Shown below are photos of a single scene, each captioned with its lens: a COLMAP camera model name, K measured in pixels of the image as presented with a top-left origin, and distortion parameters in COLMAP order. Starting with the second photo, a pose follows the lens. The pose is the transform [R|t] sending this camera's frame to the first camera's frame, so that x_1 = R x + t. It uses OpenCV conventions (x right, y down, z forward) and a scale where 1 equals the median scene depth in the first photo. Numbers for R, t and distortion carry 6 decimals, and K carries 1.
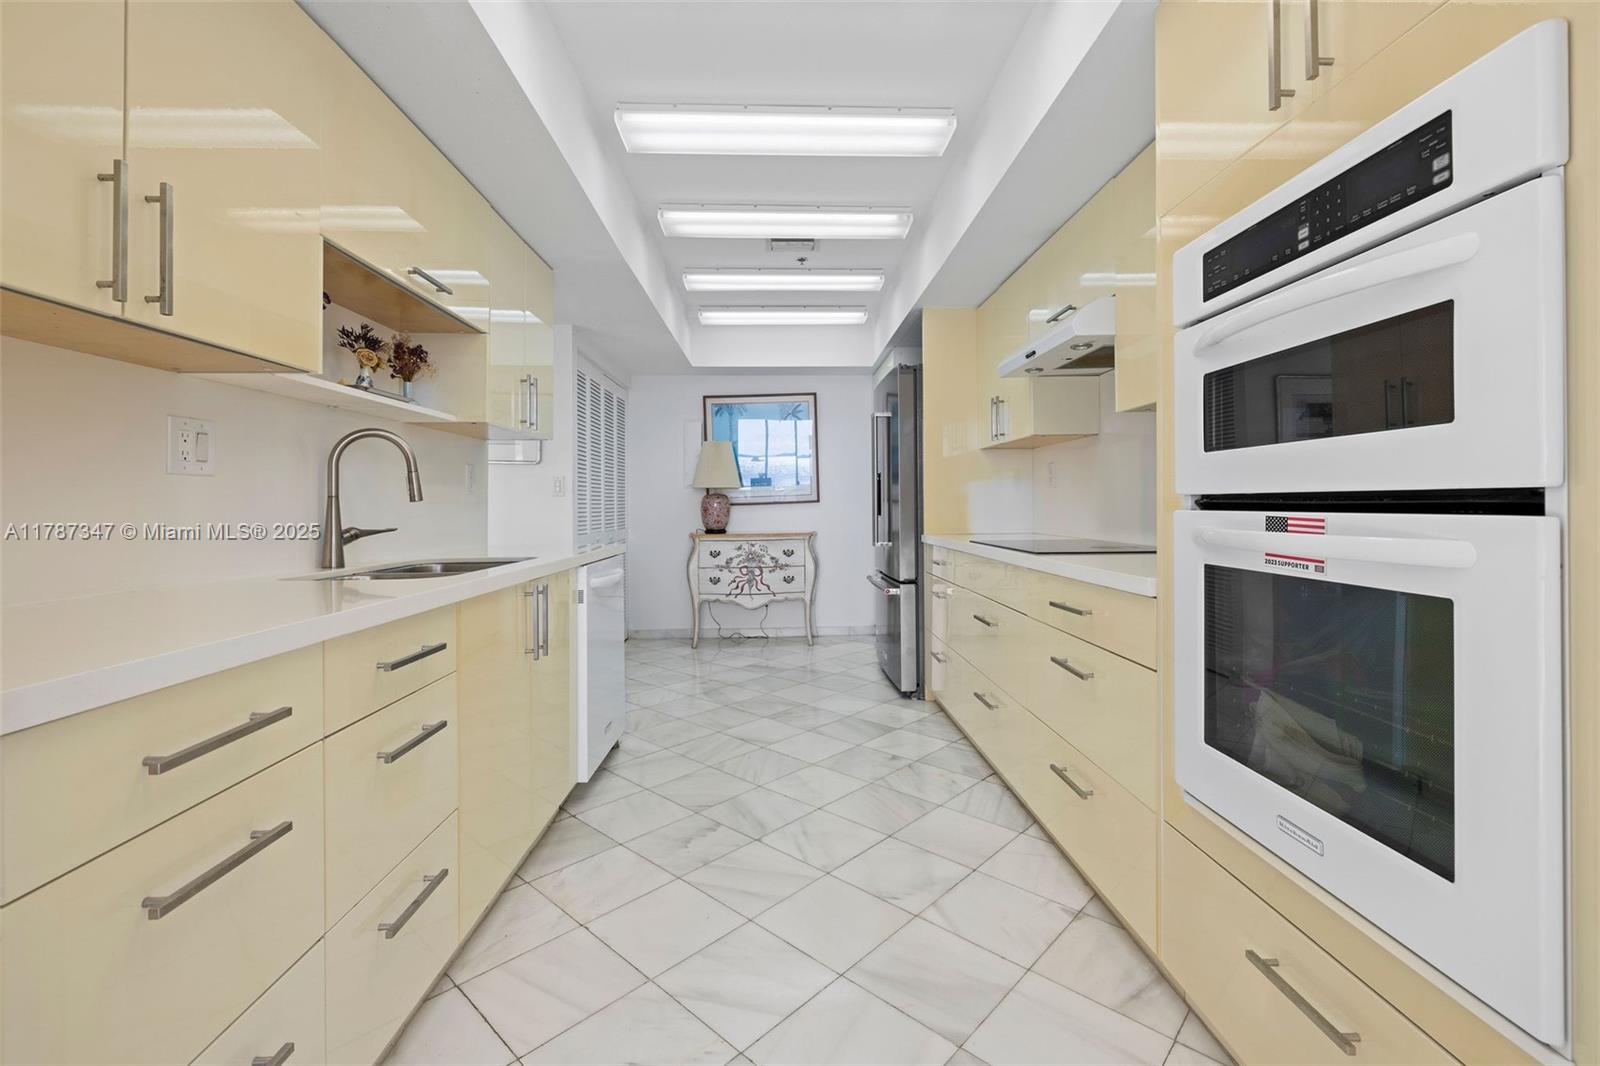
lens RADIAL K [[719.7, 0, 828.2], [0, 719.7, 503.0], [0, 0, 1]] dist [-0.001132, -0.000157]
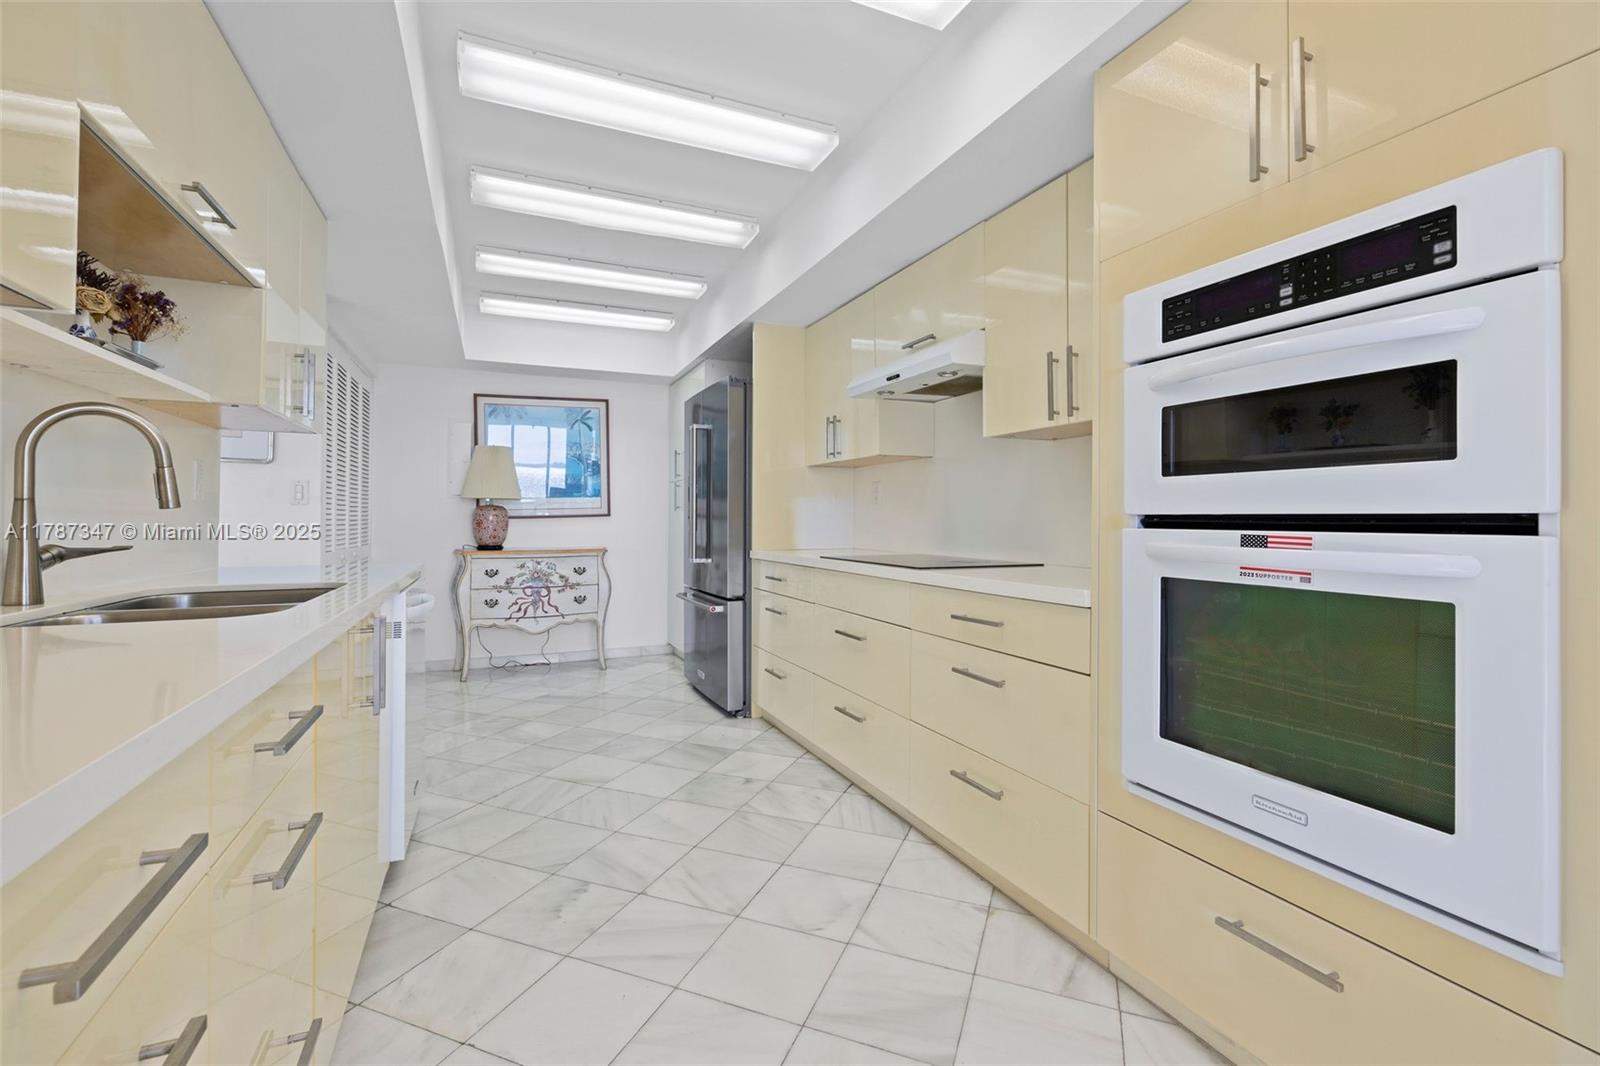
lens RADIAL K [[704.4, 0, 829.9], [0, 704.4, 516.4], [0, 0, 1]] dist [-0.000893, -0.000019]
pose [[0.930131, 0.013307, 0.366986, -0.188705], [-0.012132, 0.999911, -0.005507, 0.001691], [-0.367026, 0.000670, 0.930210, 0.090529]]
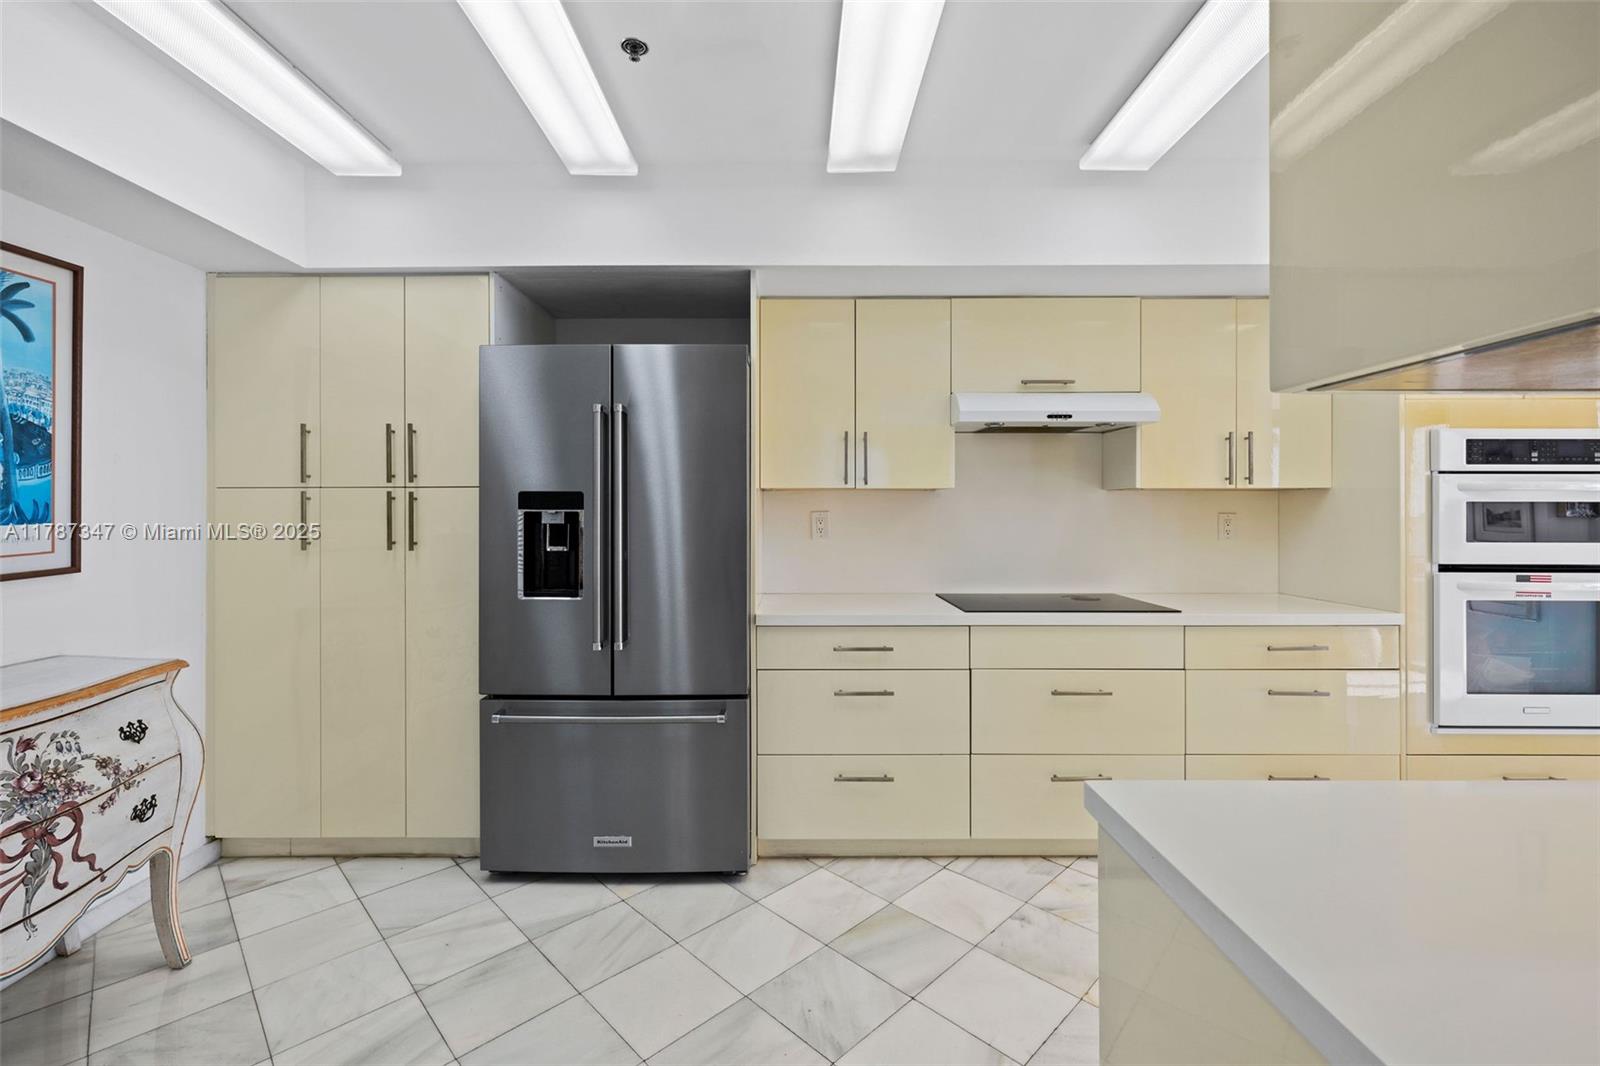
lens RADIAL K [[685.2, 0, 762.5], [0, 685.2, 508.0], [0, 0, 1]] dist [-0.001472, -0.000179]
pose [[0.070125, 0.009992, 0.997488, -0.753014], [-0.004440, 0.999943, -0.009704, -0.071603], [-0.997528, -0.003748, 0.070165, 1.446601]]
